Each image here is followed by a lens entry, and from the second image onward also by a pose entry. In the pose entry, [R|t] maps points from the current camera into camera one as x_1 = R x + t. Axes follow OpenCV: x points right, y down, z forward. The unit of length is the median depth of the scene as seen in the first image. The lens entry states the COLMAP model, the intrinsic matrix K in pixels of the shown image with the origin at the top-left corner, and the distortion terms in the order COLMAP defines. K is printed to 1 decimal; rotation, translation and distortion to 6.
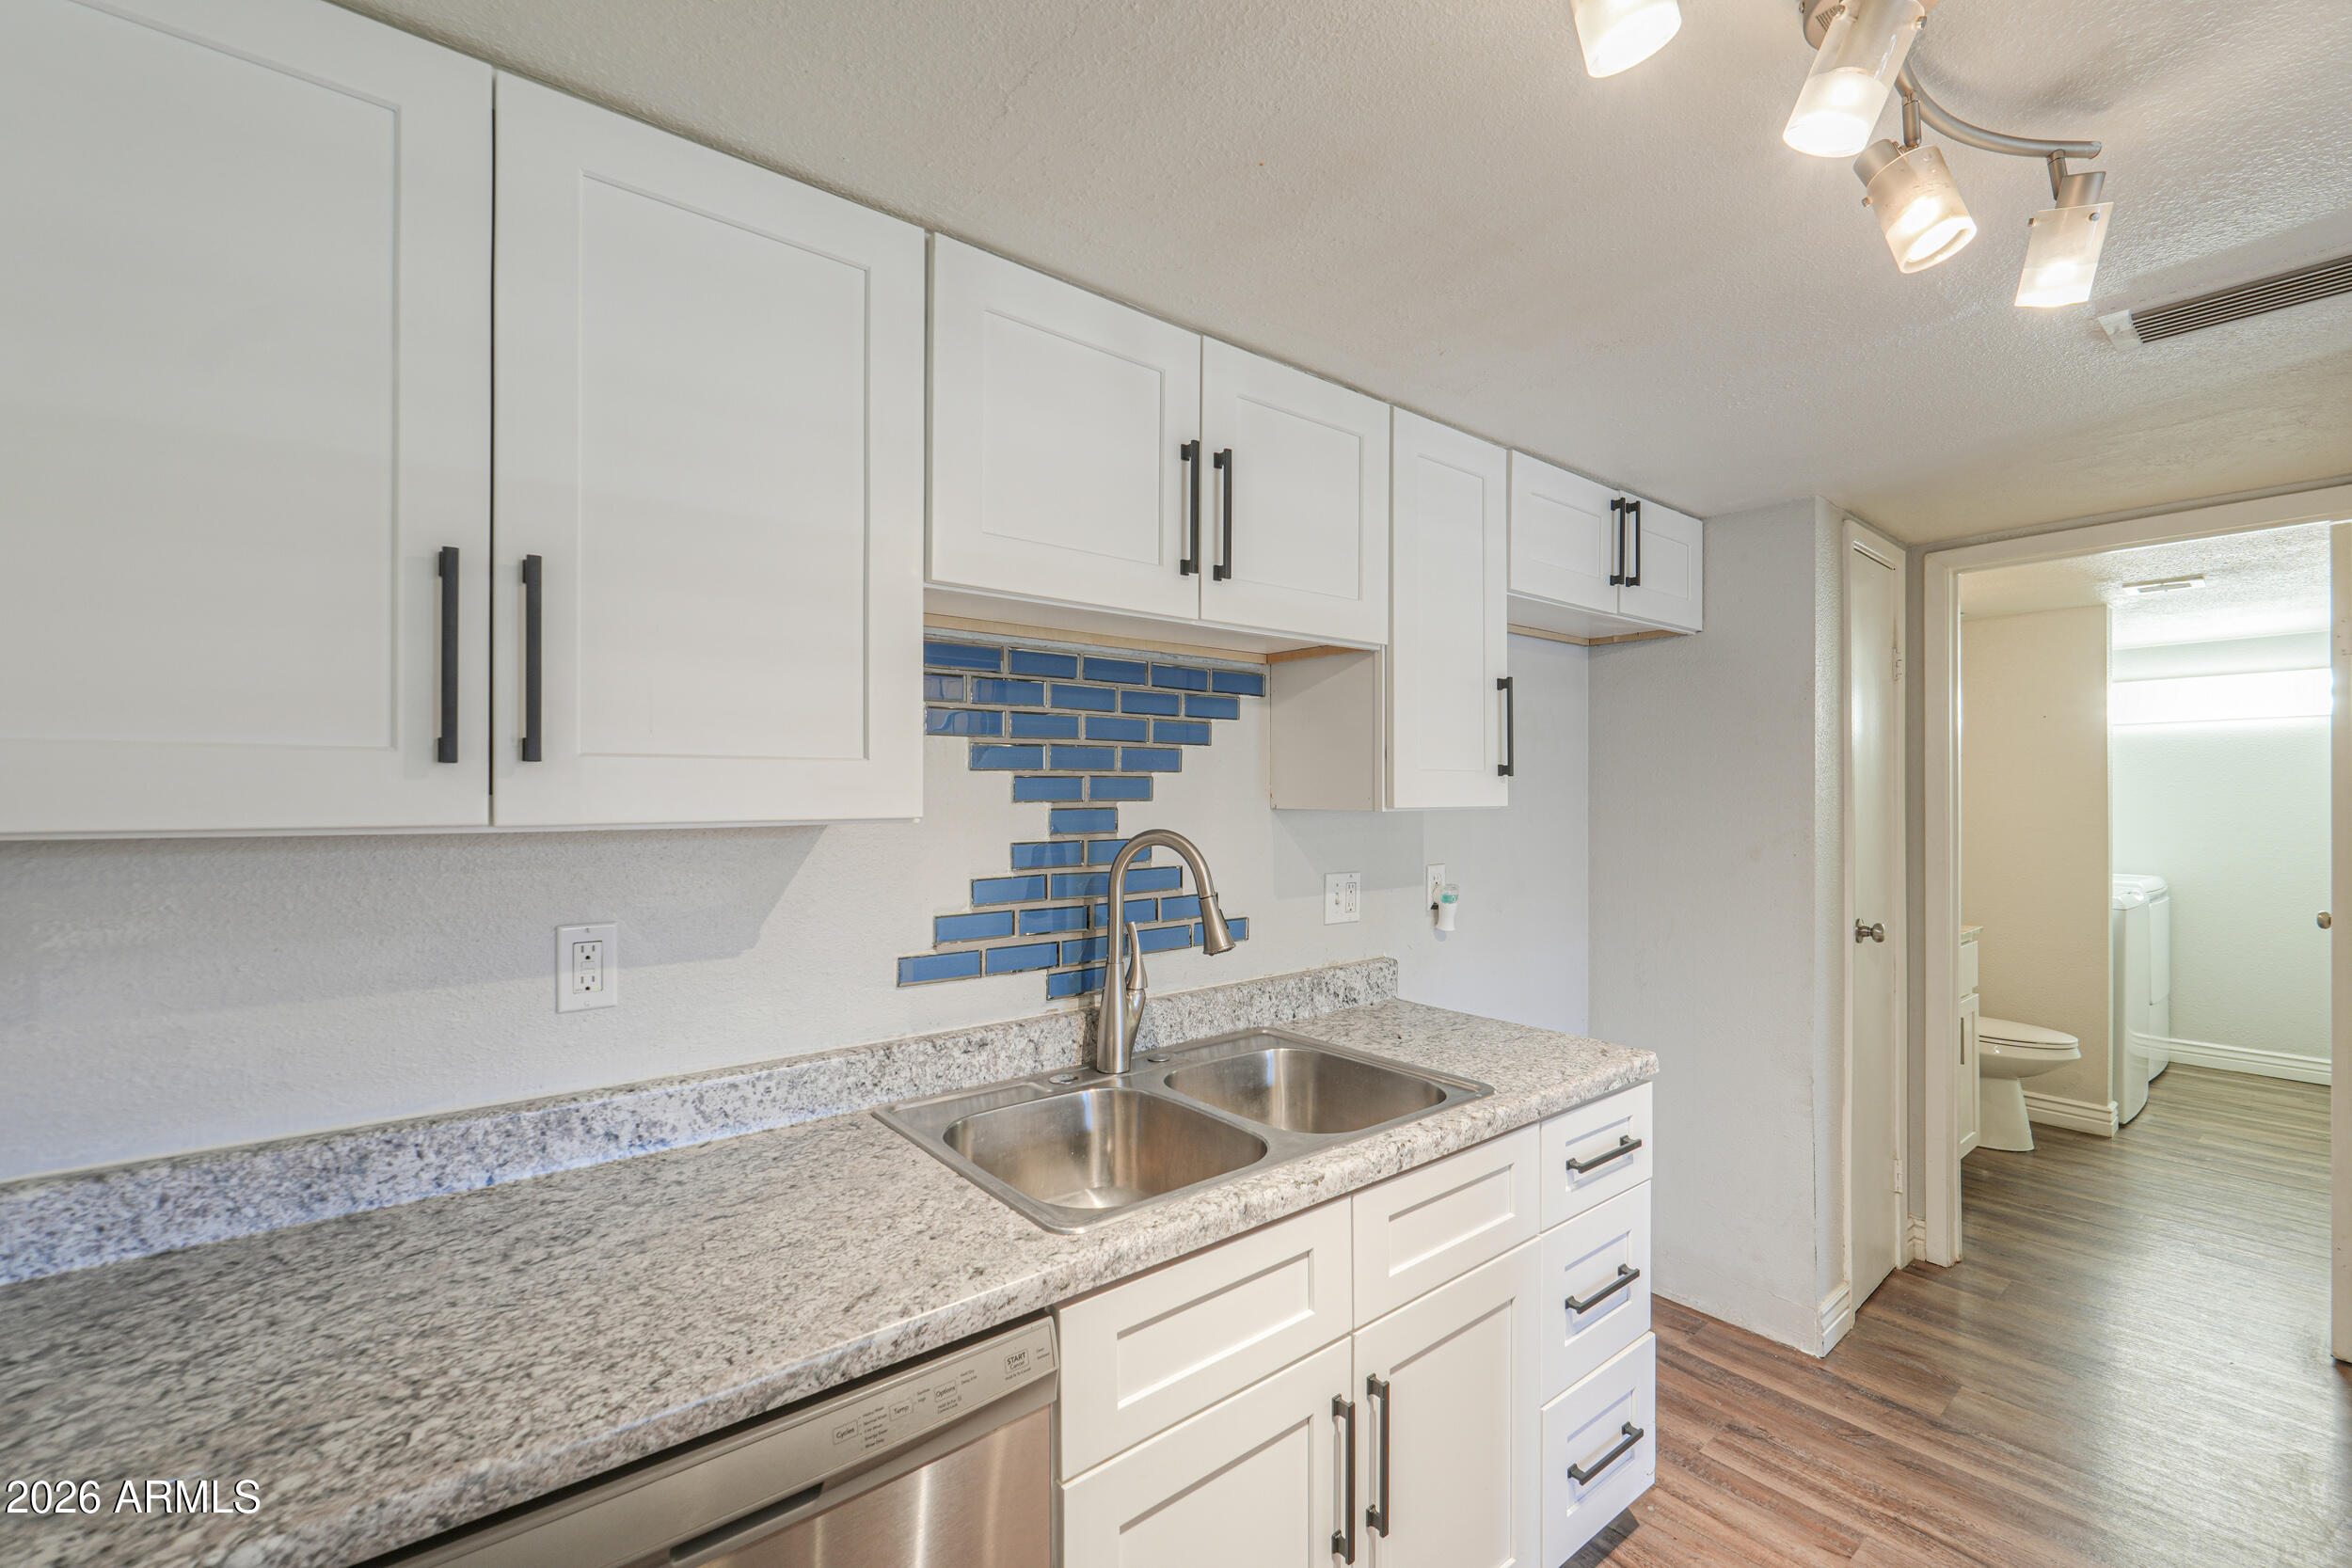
lens RADIAL K [[997.6, 0, 1180.8], [0, 997.6, 798.4], [0, 0, 1]] dist [-0.001281, 0.000751]
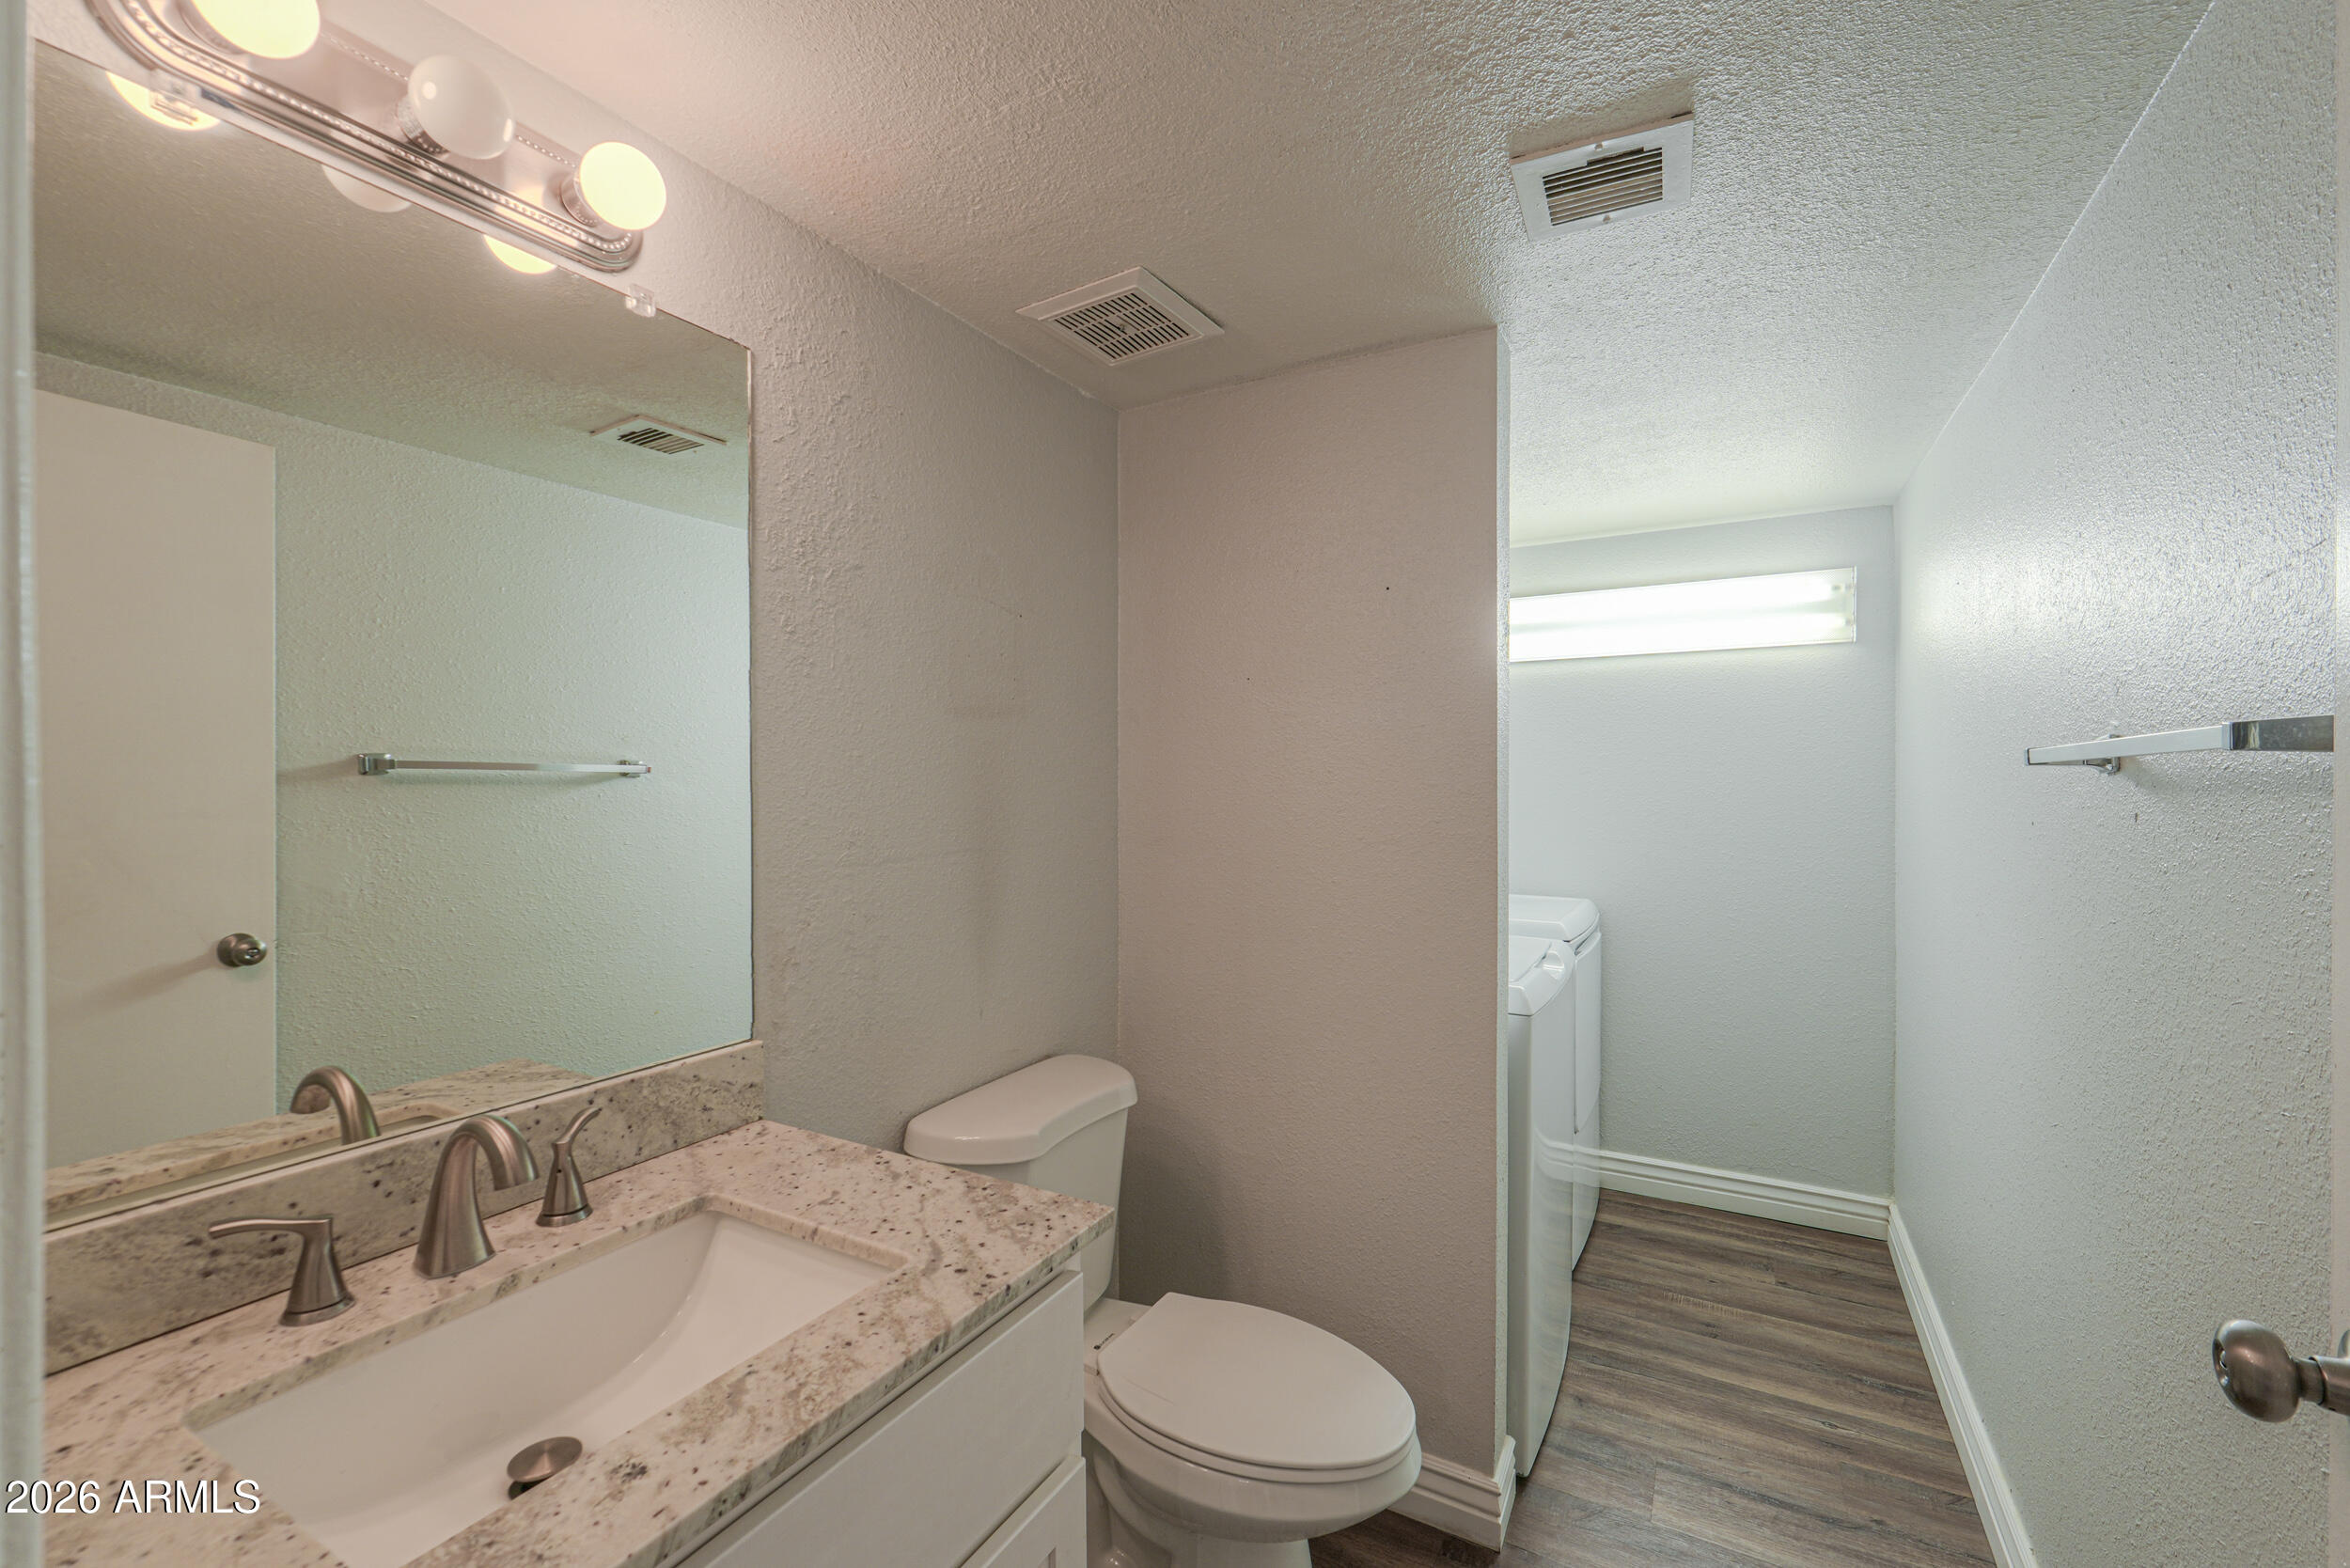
lens RADIAL K [[996.9, 0, 1181.2], [0, 996.9, 776.2], [0, 0, 1]] dist [-0.001281, 0.000751]
pose [[0.927323, -0.008153, 0.374173, 0.612982], [0.005588, 0.999953, 0.007942, -0.003255], [-0.374220, -0.005274, 0.927325, 0.618033]]
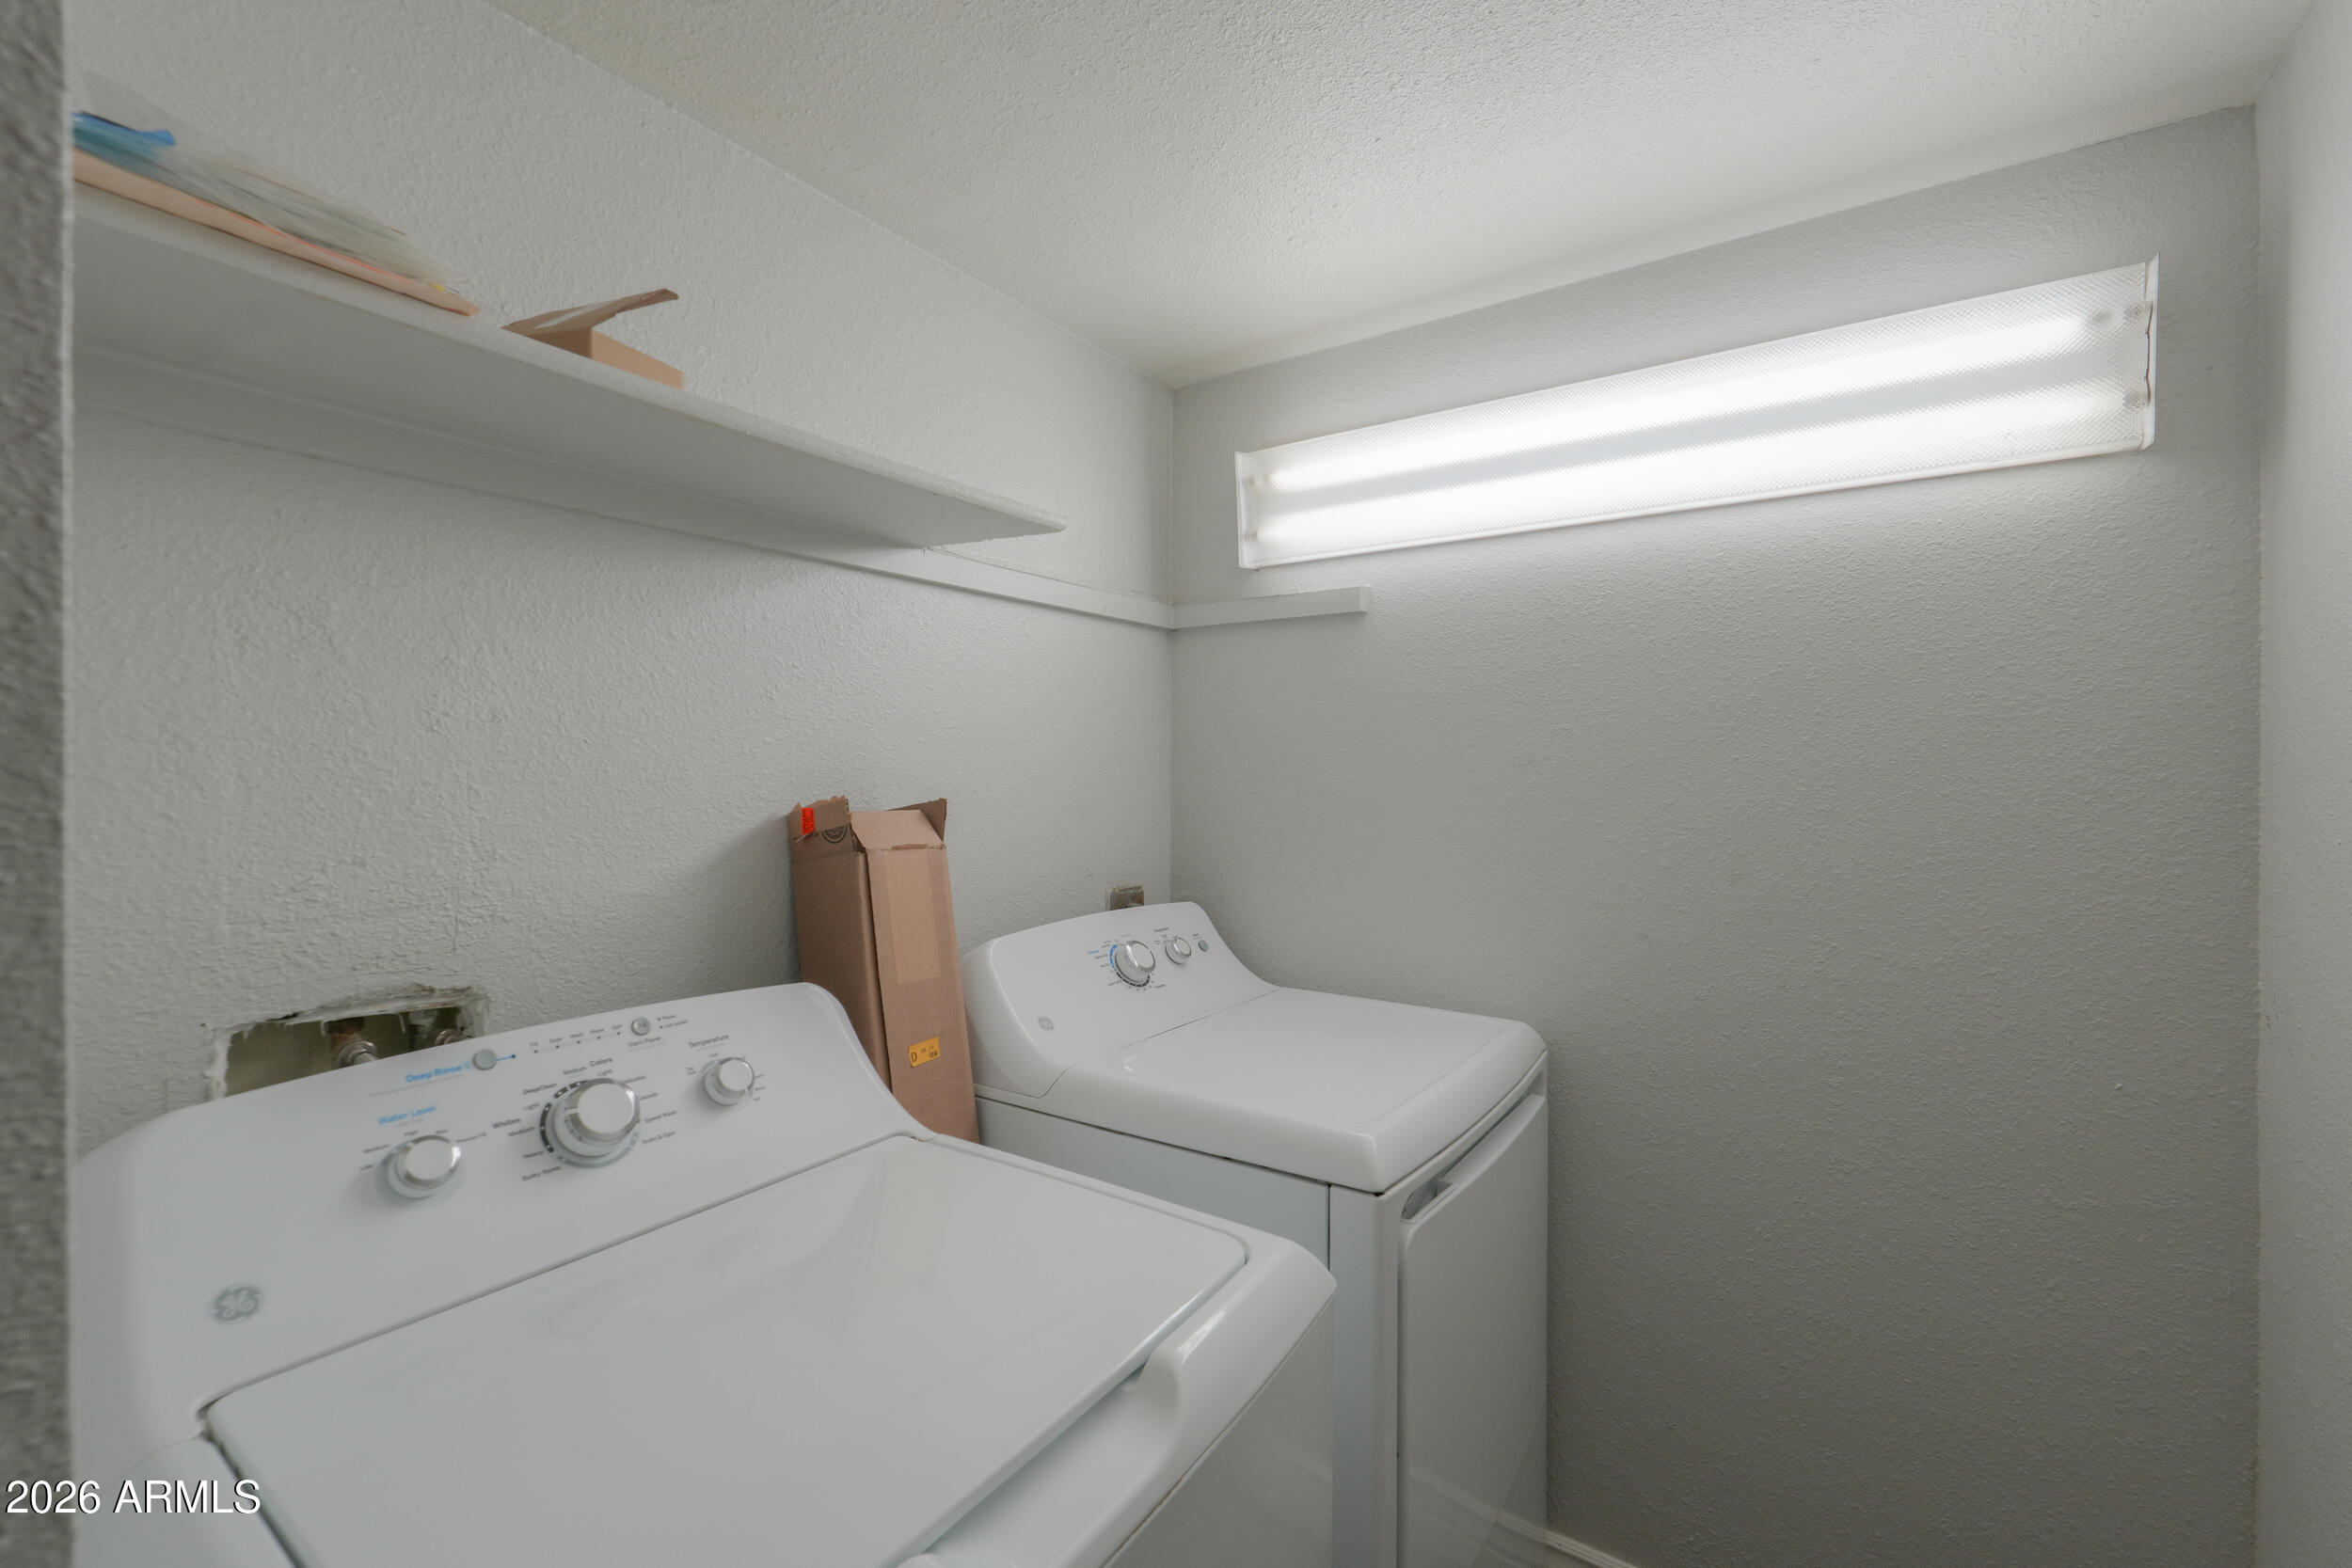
lens RADIAL K [[997.6, 0, 1162.7], [0, 997.6, 773.2], [0, 0, 1]] dist [-0.001281, 0.000751]
pose [[0.958300, -0.005878, 0.285703, 0.815377], [0.002968, 0.999939, 0.010617, -0.001132], [-0.285748, -0.009326, 0.958259, 0.780055]]
